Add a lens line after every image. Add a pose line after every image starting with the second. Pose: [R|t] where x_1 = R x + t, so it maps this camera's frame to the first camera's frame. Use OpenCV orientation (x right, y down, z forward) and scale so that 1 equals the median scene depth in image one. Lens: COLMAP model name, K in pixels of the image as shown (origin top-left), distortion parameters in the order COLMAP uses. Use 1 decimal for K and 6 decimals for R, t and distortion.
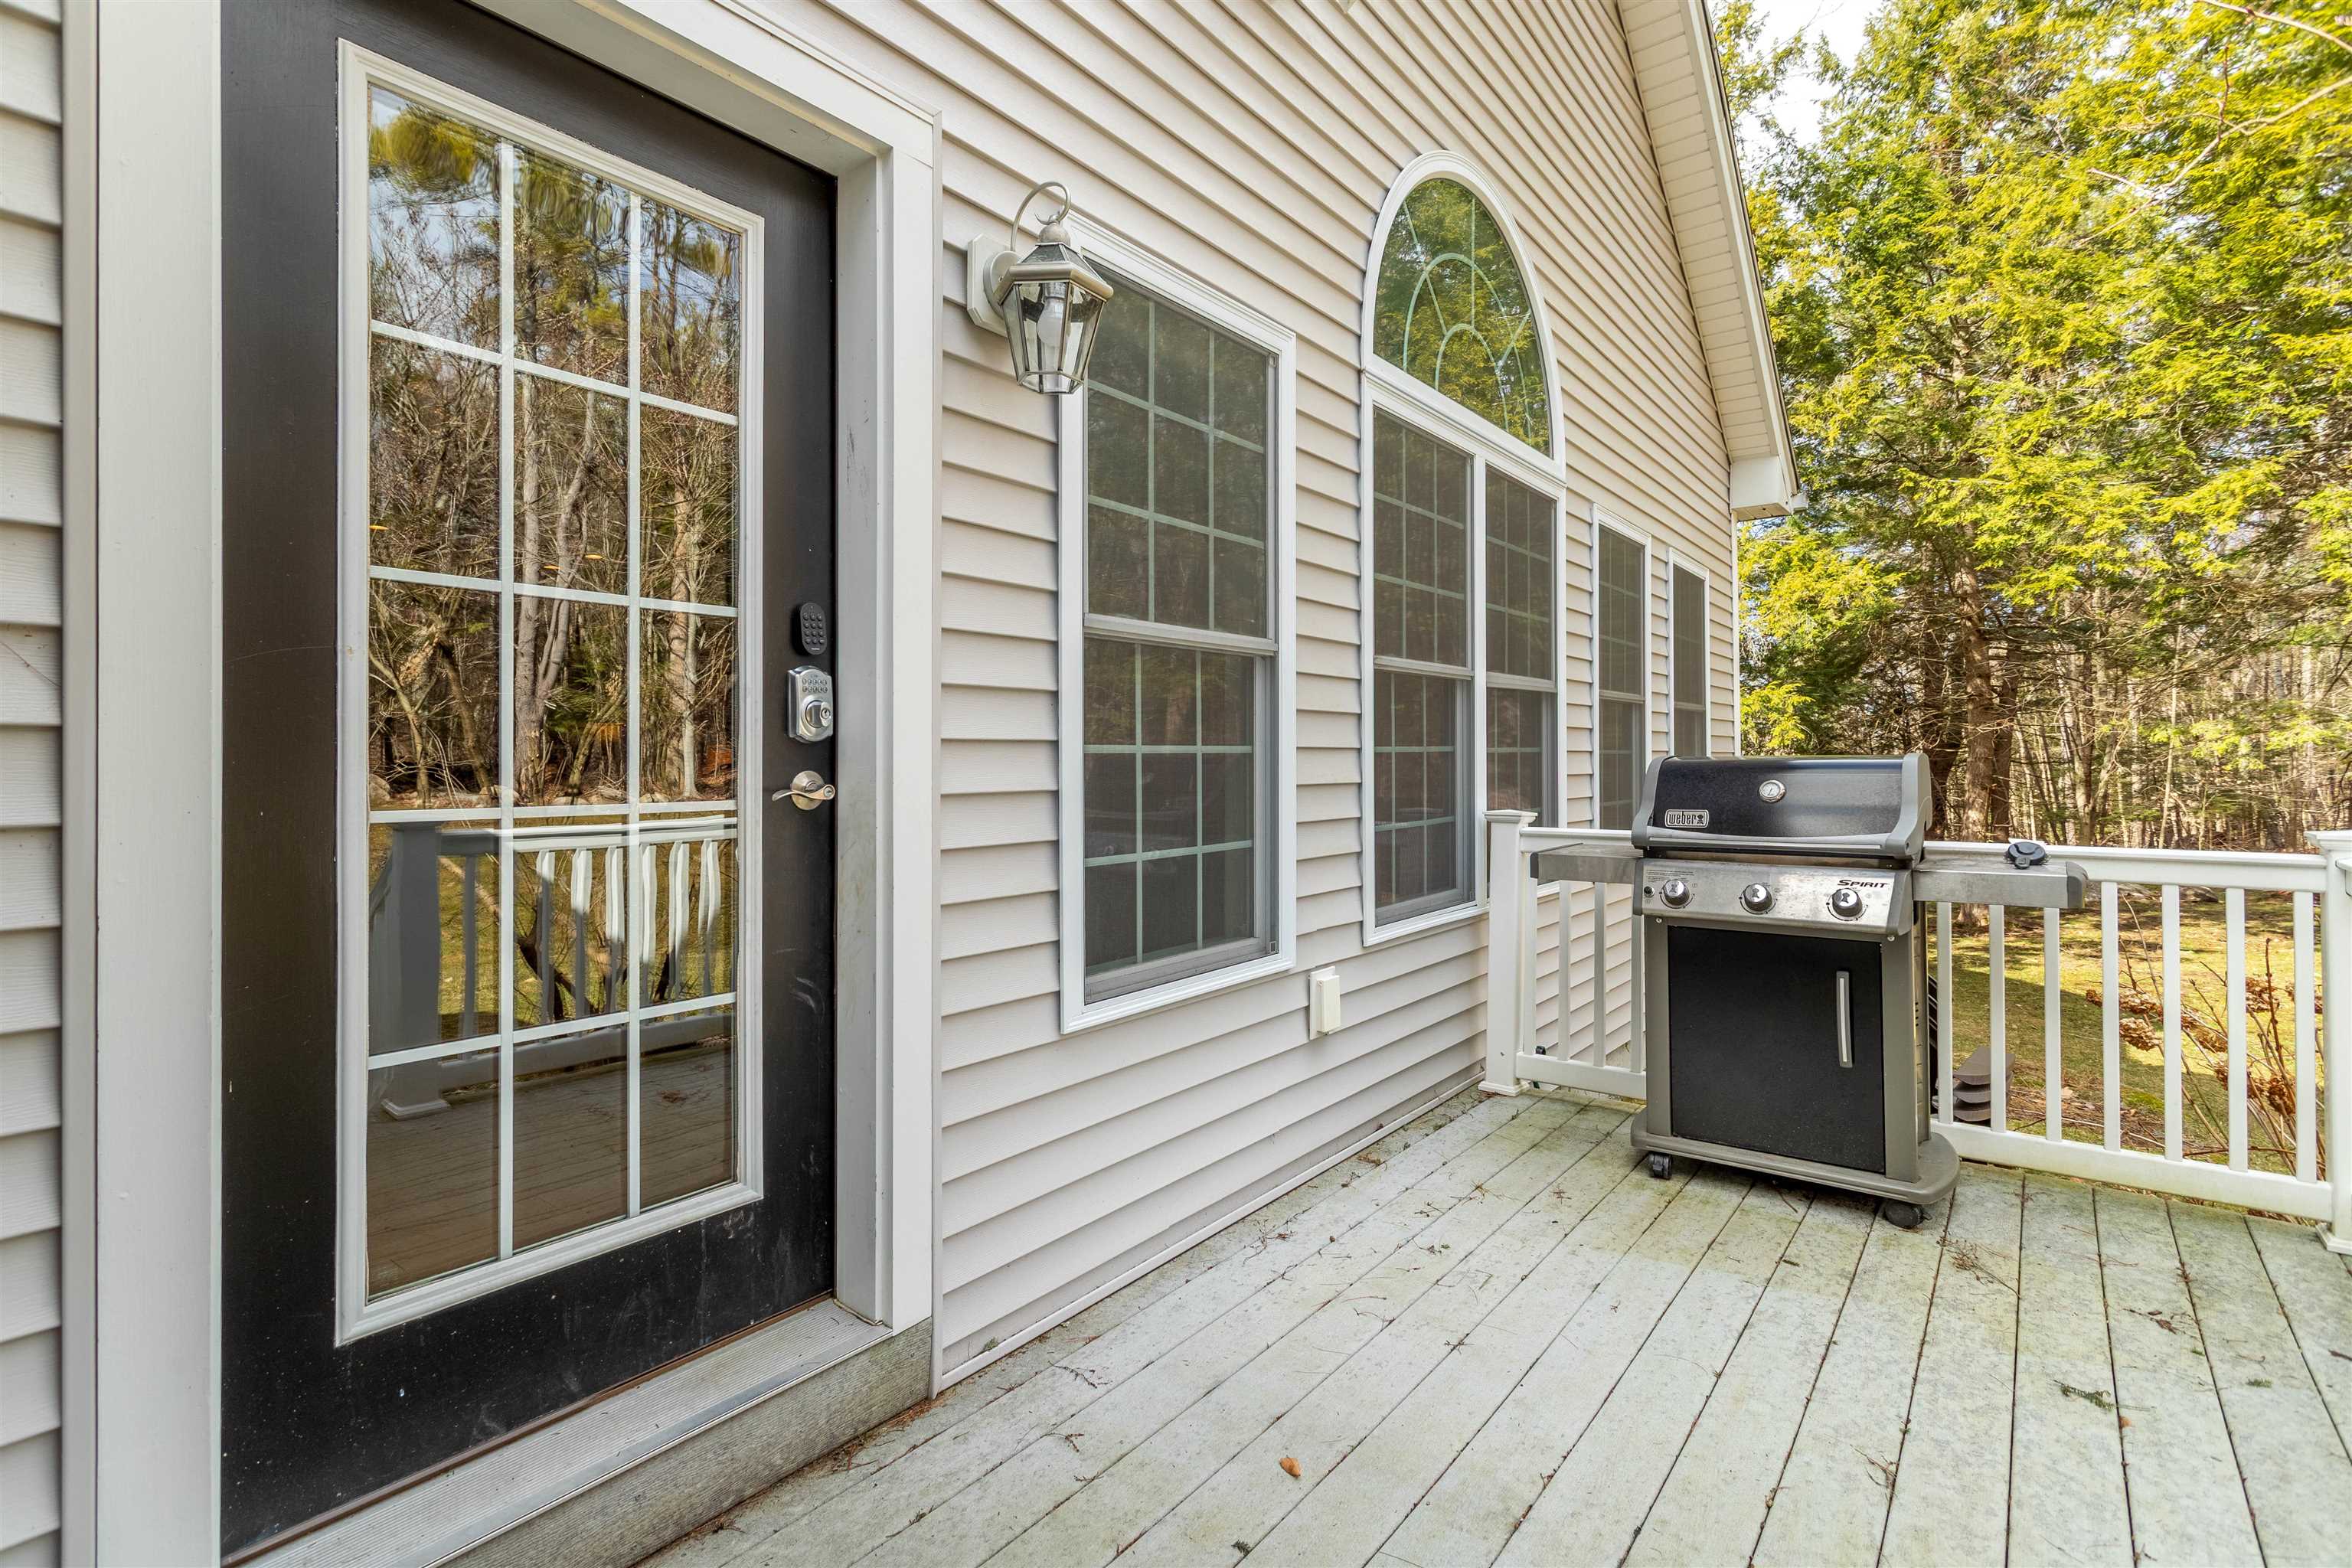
lens RADIAL K [[1119.1, 0, 1188.0], [0, 1119.1, 769.9], [0, 0, 1]] dist [-0.005951, 0.001233]
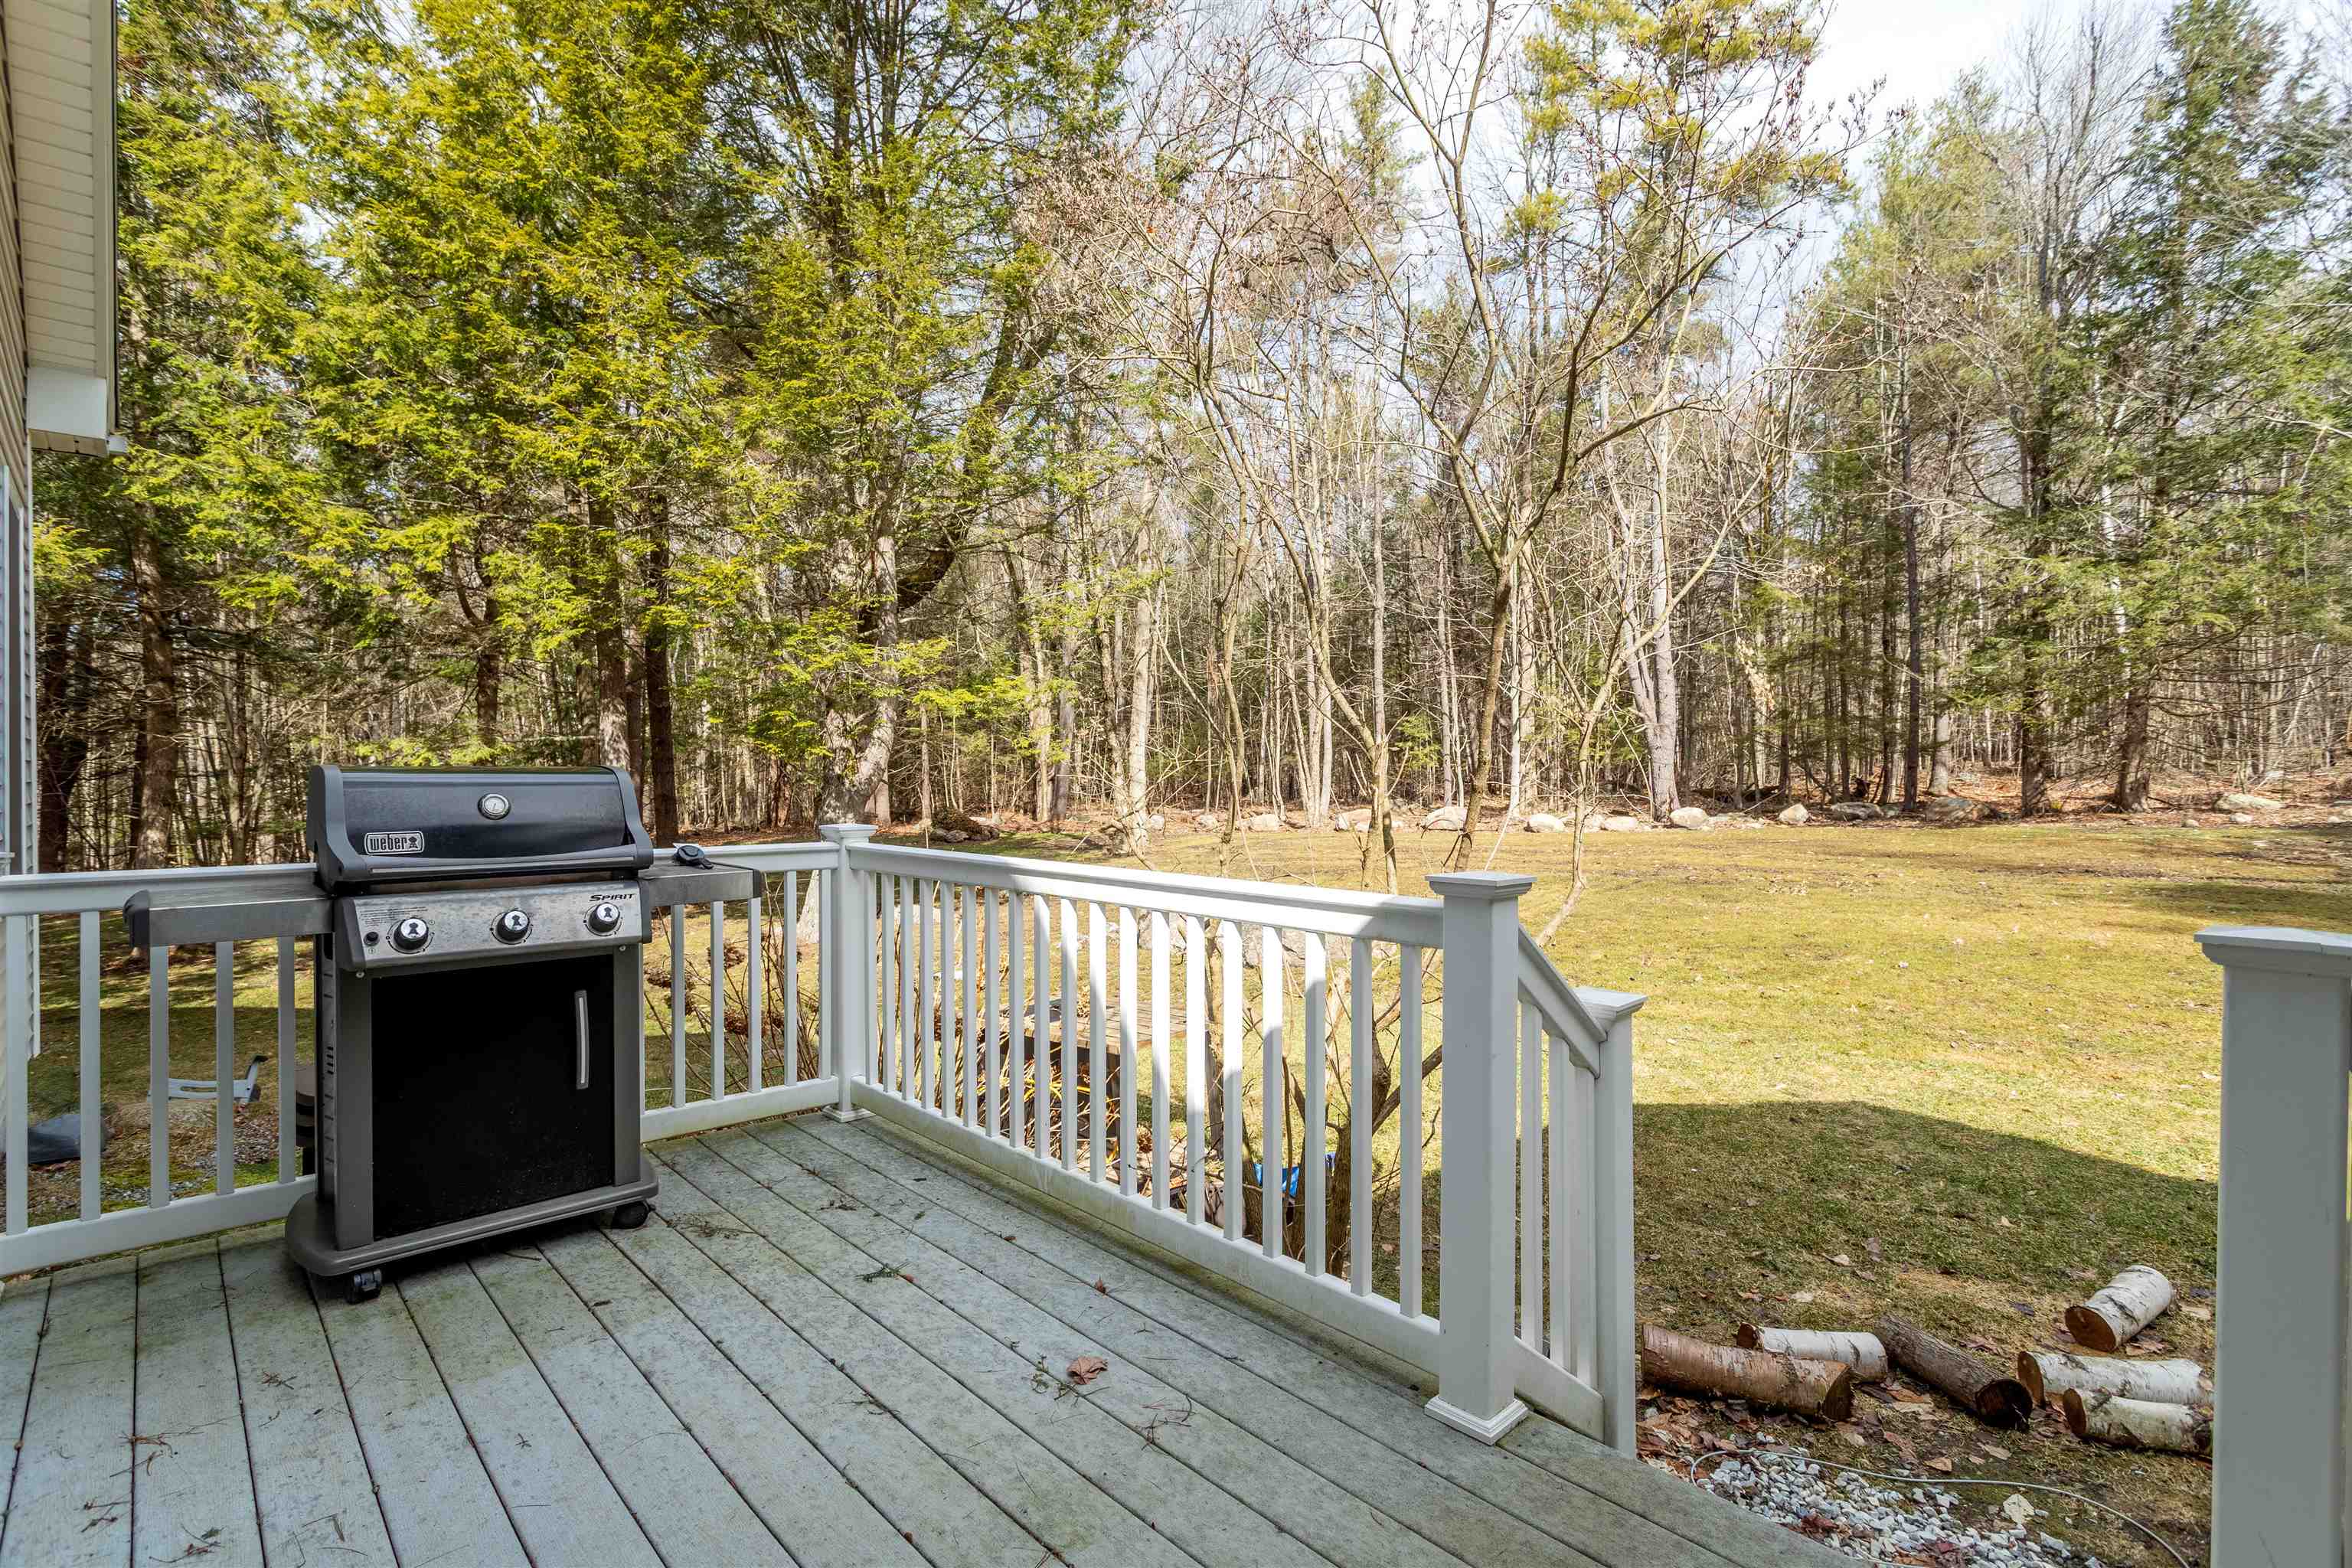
lens RADIAL K [[1119.1, 0, 1189.8], [0, 1119.1, 783.3], [0, 0, 1]] dist [-0.005951, 0.001233]
pose [[0.159613, -0.004881, 0.987168, -0.271736], [0.004616, 0.999981, 0.004198, -0.000325], [-0.987169, 0.003887, 0.159632, 0.310934]]
